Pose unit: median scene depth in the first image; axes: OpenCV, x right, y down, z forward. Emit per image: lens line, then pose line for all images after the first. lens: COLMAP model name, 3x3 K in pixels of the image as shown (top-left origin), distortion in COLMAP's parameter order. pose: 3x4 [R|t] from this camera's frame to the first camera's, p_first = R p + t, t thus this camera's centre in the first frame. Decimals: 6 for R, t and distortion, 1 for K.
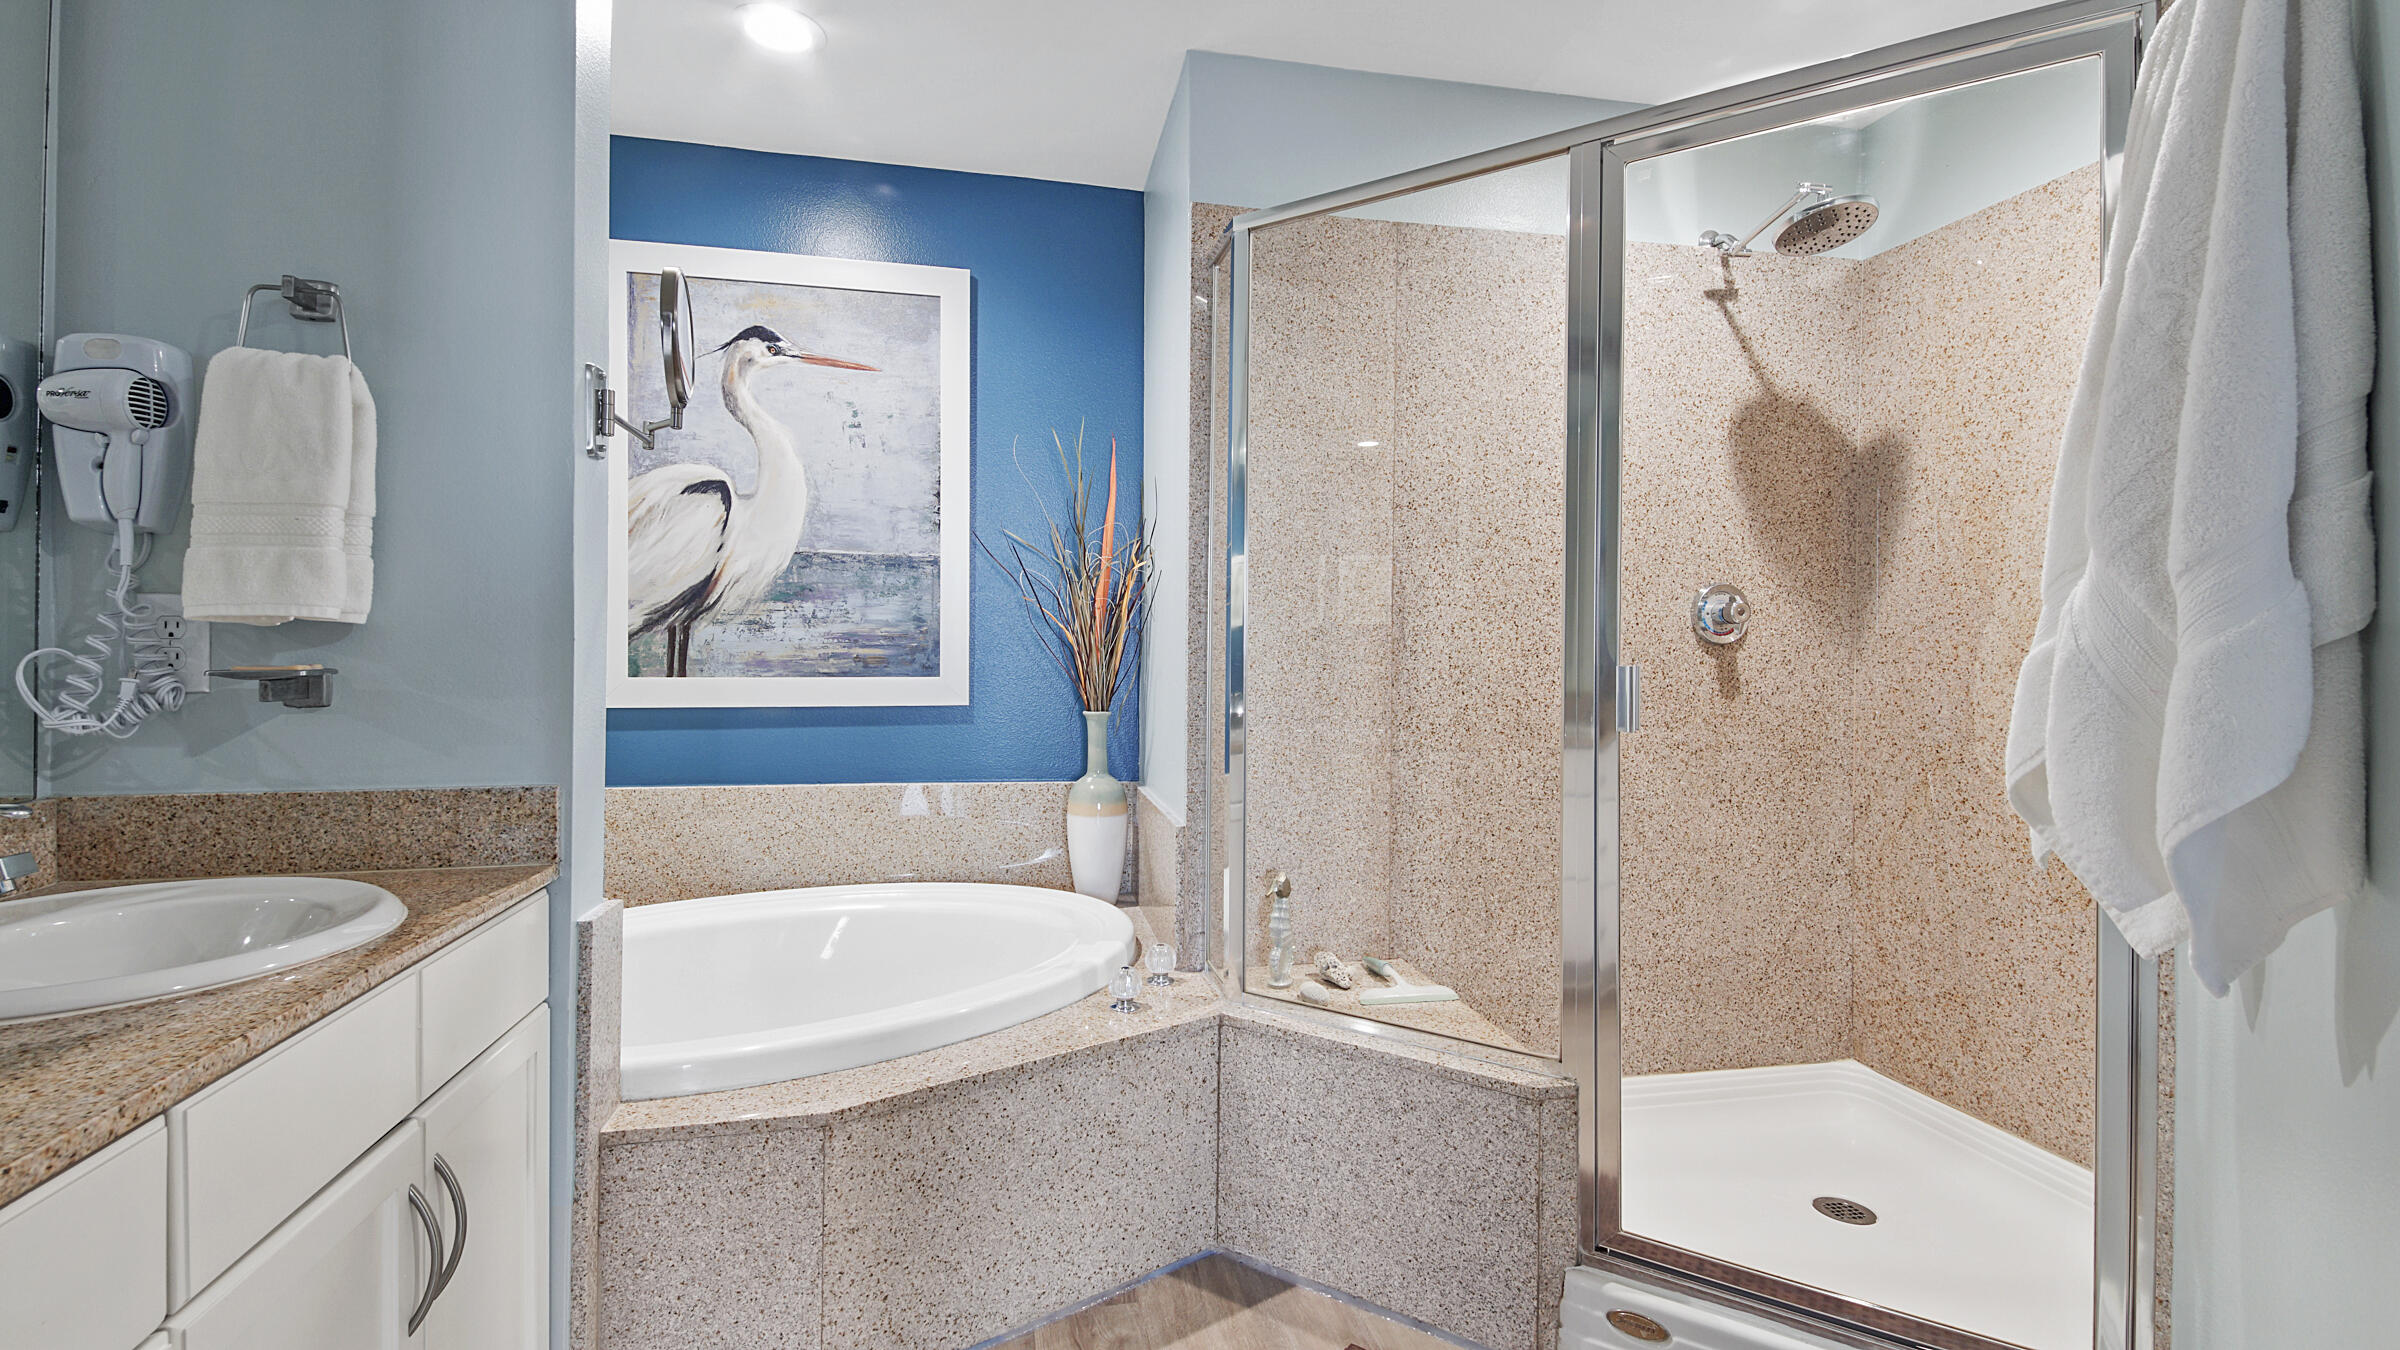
lens RADIAL K [[1061.3, 0, 1175.1], [0, 1061.3, 634.8], [0, 0, 1]] dist [0.049639, -0.030975]
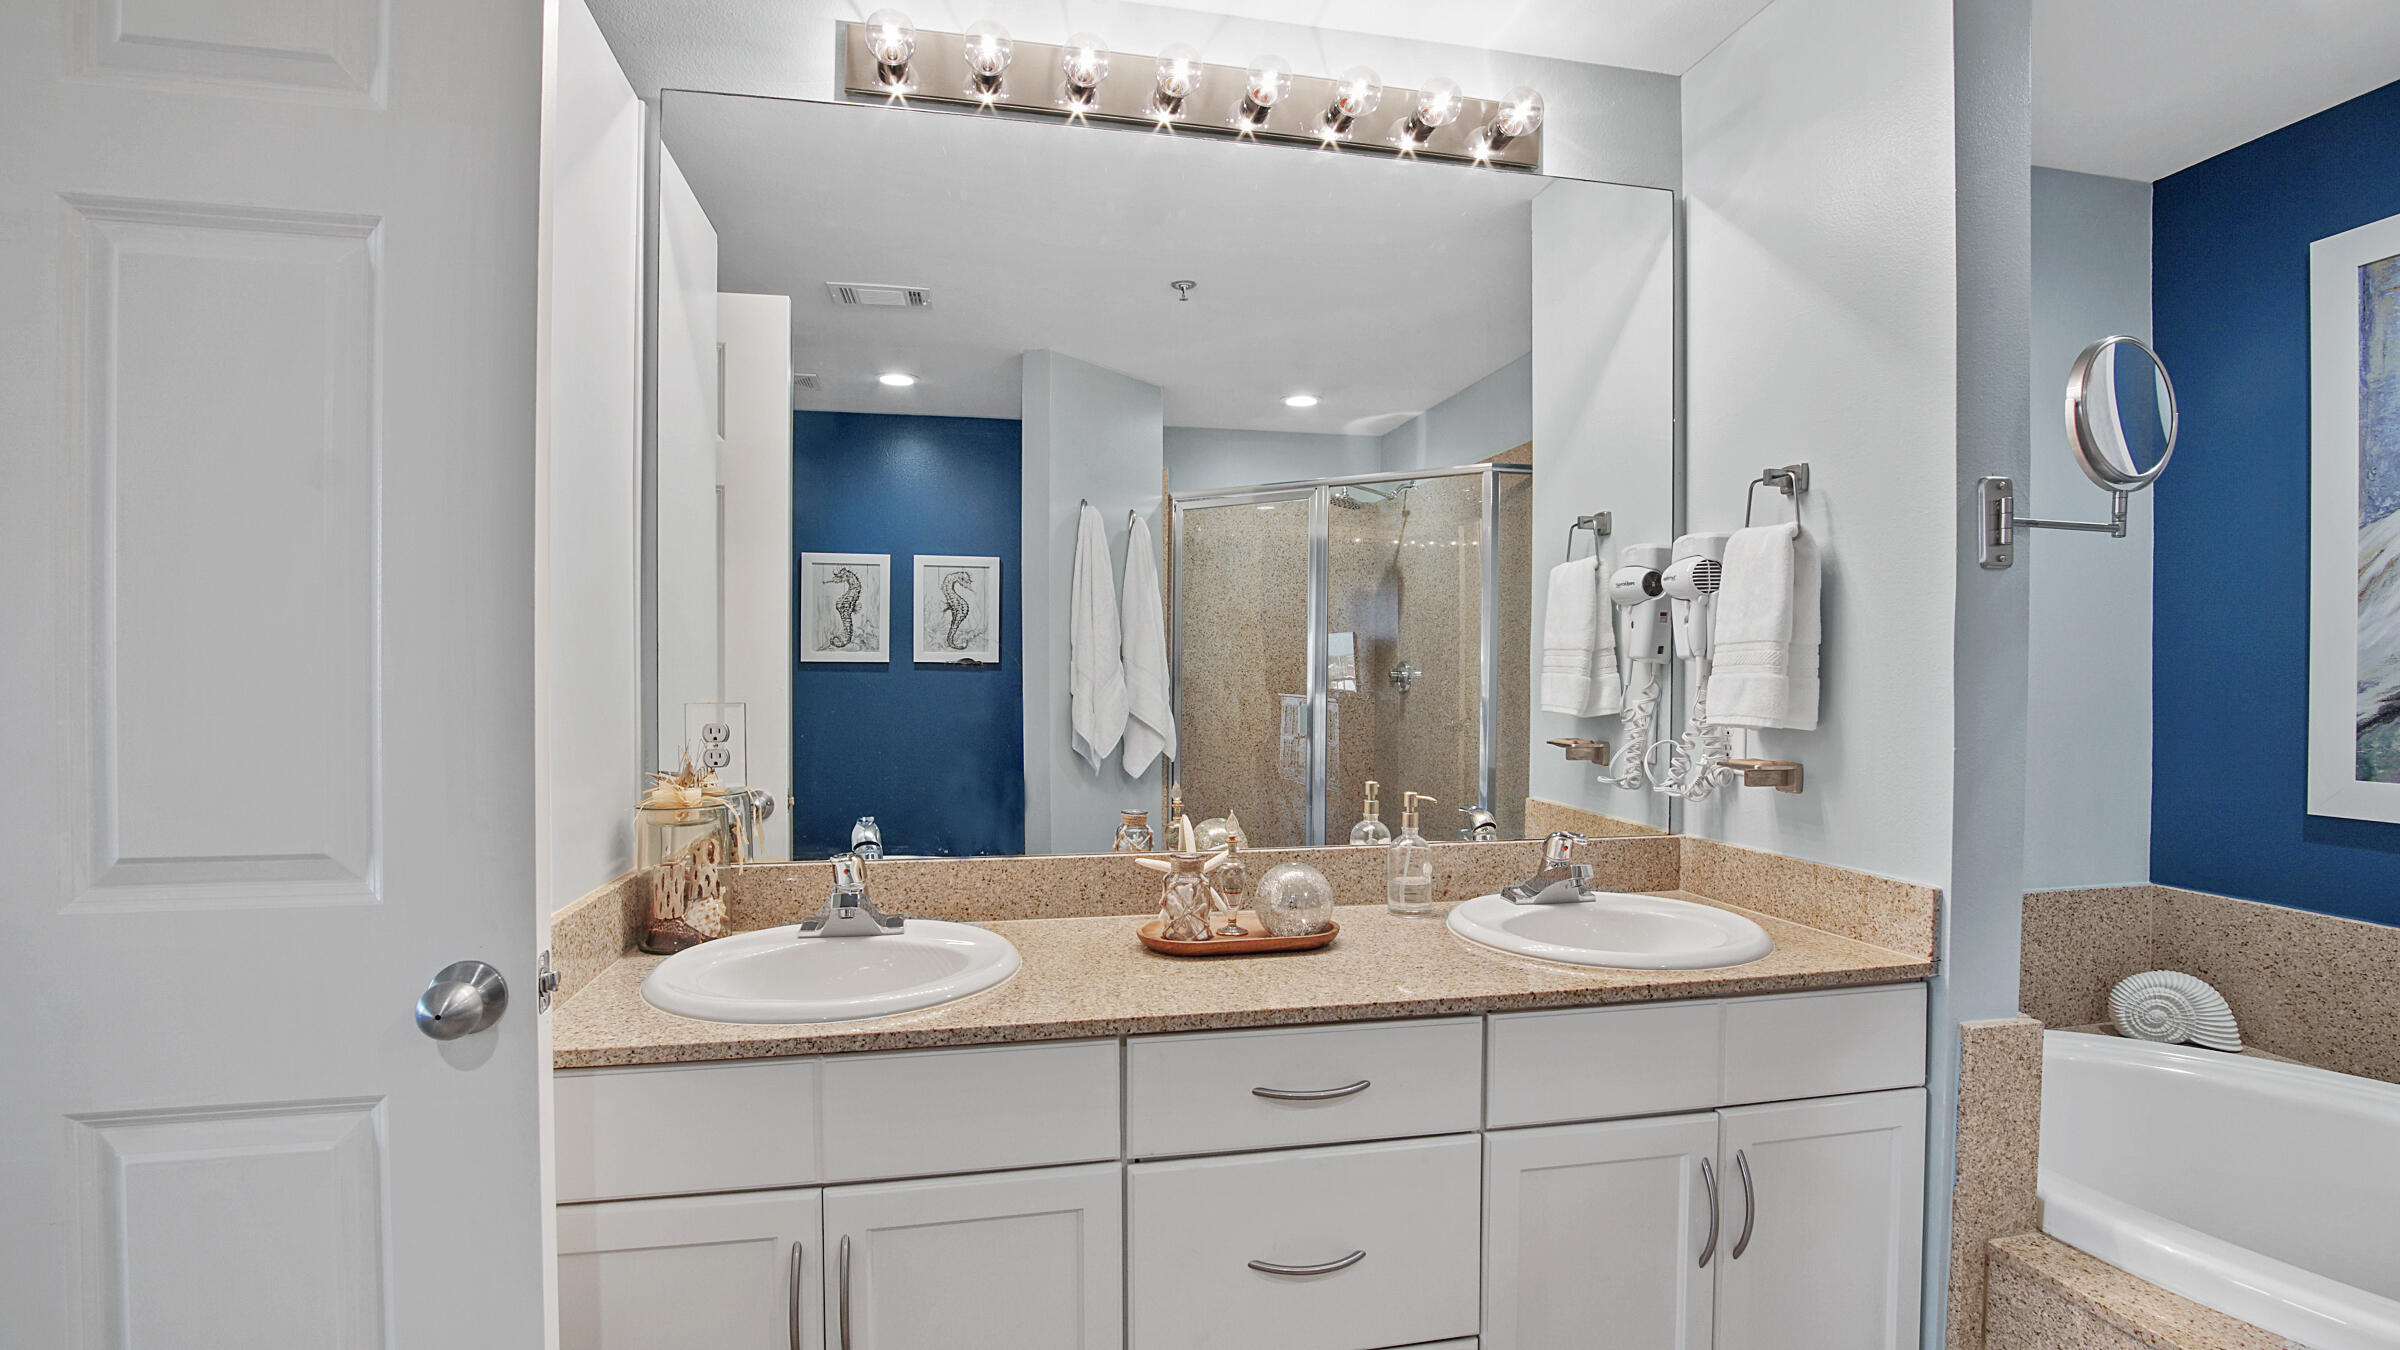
lens RADIAL K [[1092.5, 0, 1207.1], [0, 1092.5, 659.6], [0, 0, 1]] dist [-0.023641, -0.000091]
pose [[0.019836, -0.022456, -0.999551, 0.251265], [0.002630, 0.999745, -0.022408, -0.033179], [0.999800, -0.002184, 0.019890, 0.137550]]
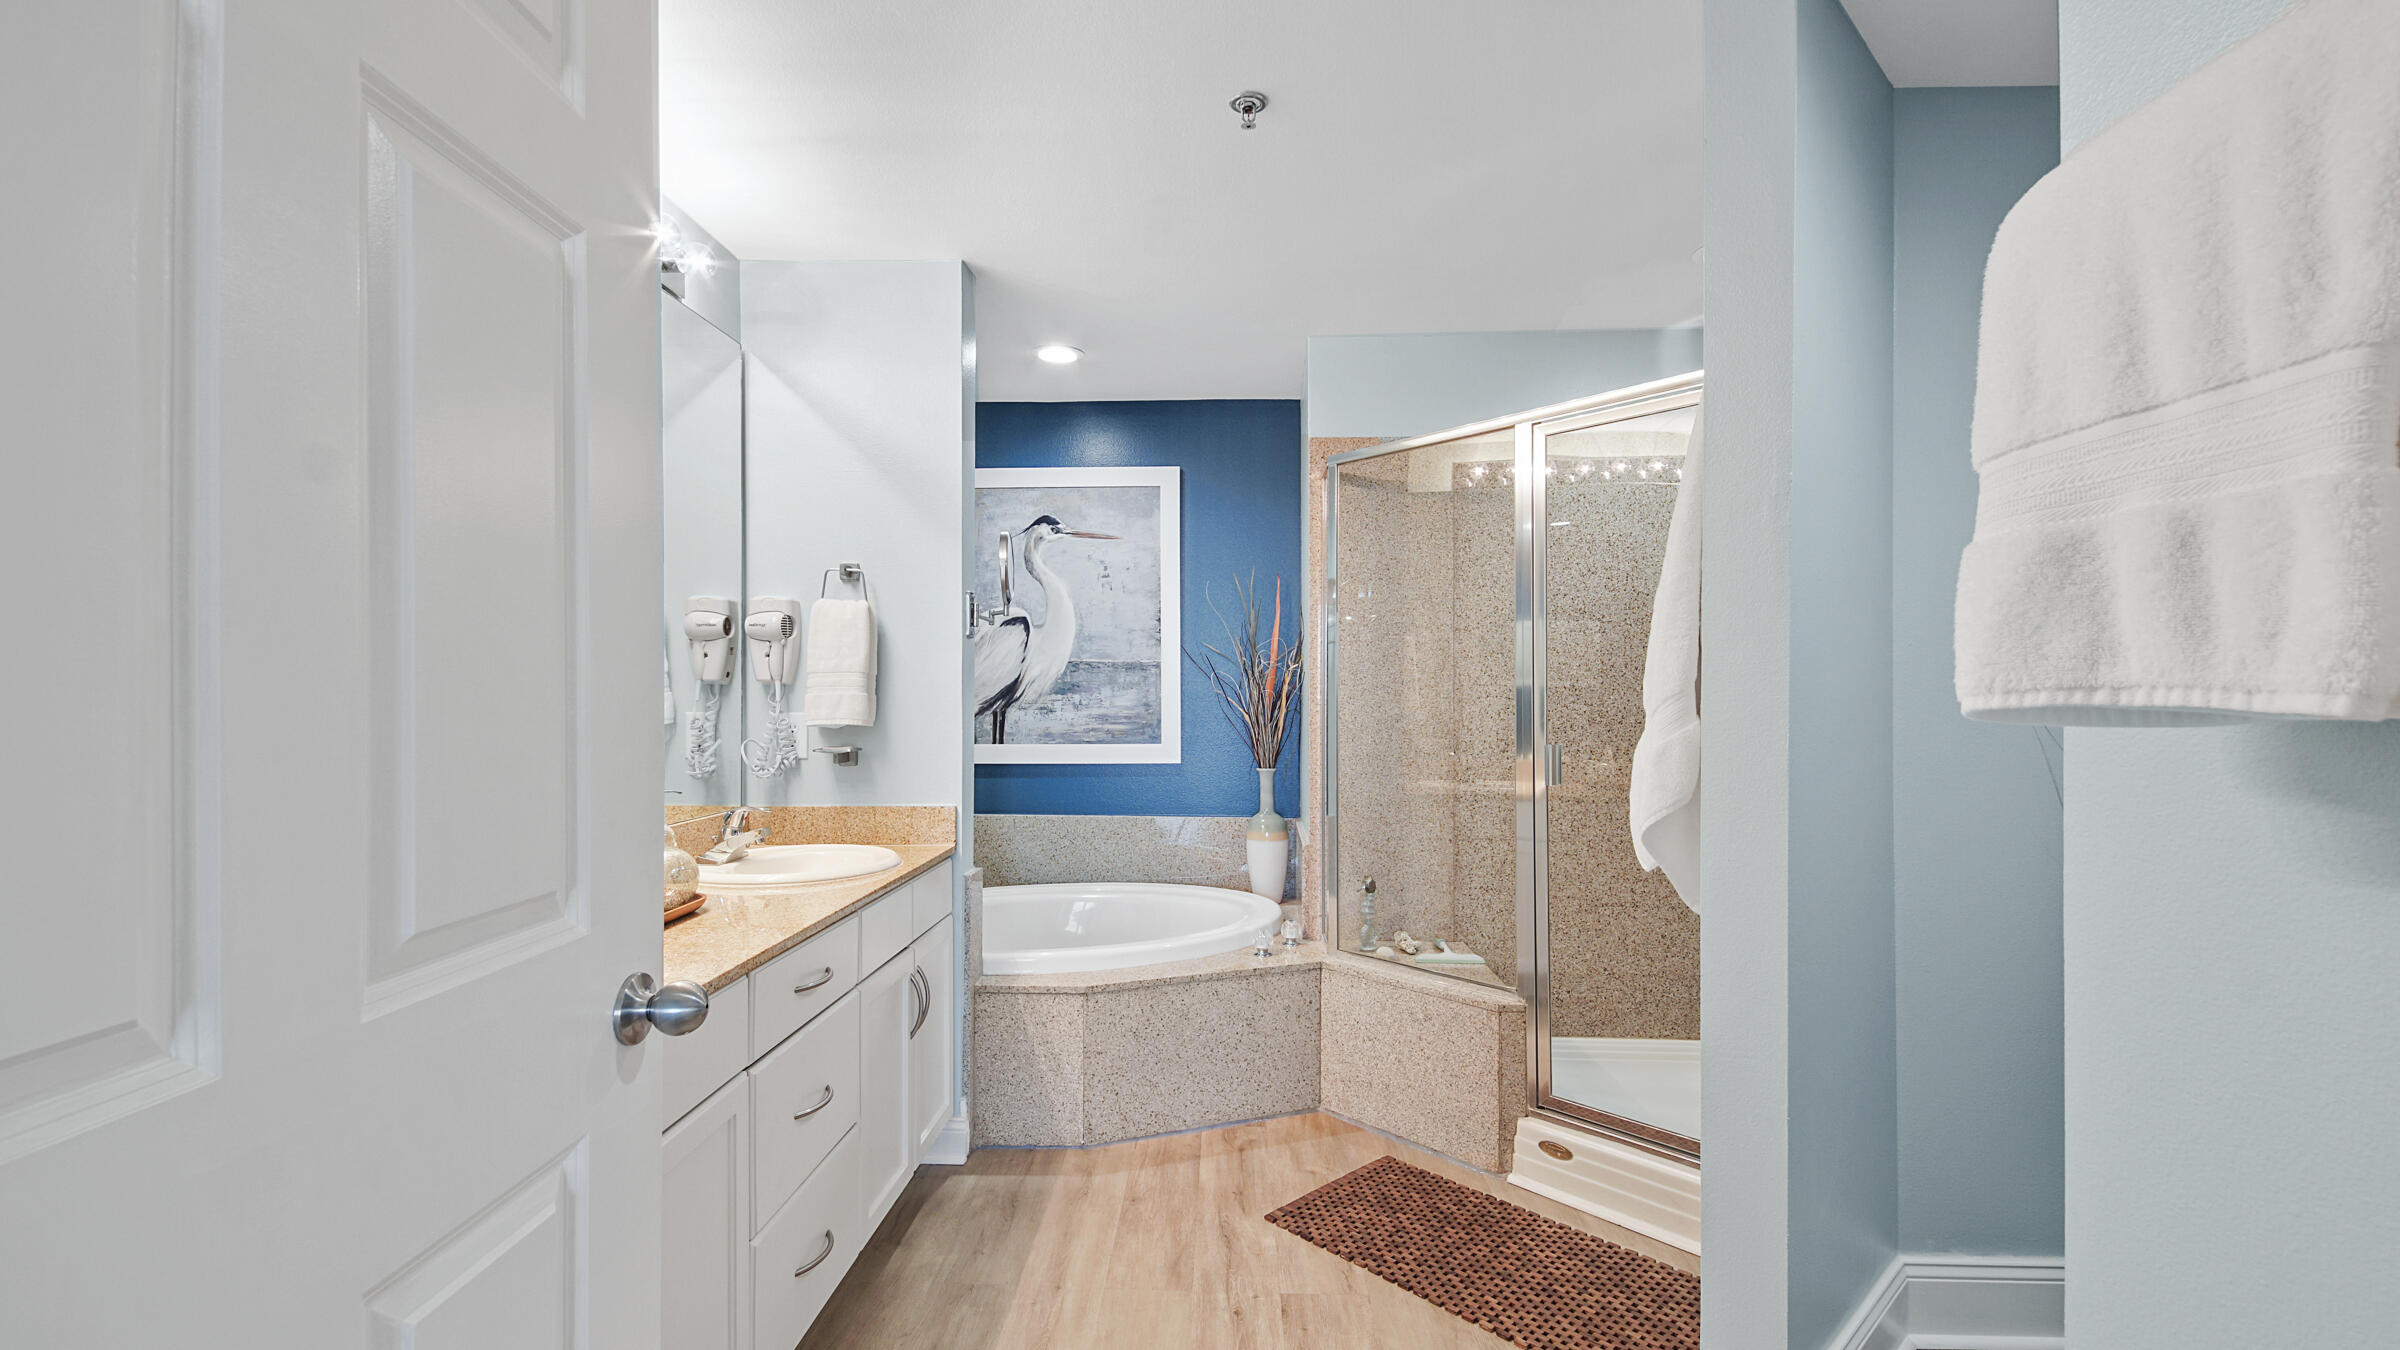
lens RADIAL K [[1042.4, 0, 1178.3], [0, 1042.4, 643.1], [0, 0, 1]] dist [0.045581, -0.026713]
pose [[0.970630, -0.021397, -0.239623, 0.157387], [0.011220, 0.998979, -0.043757, -0.037828], [0.240314, 0.039783, 0.969880, -0.417609]]
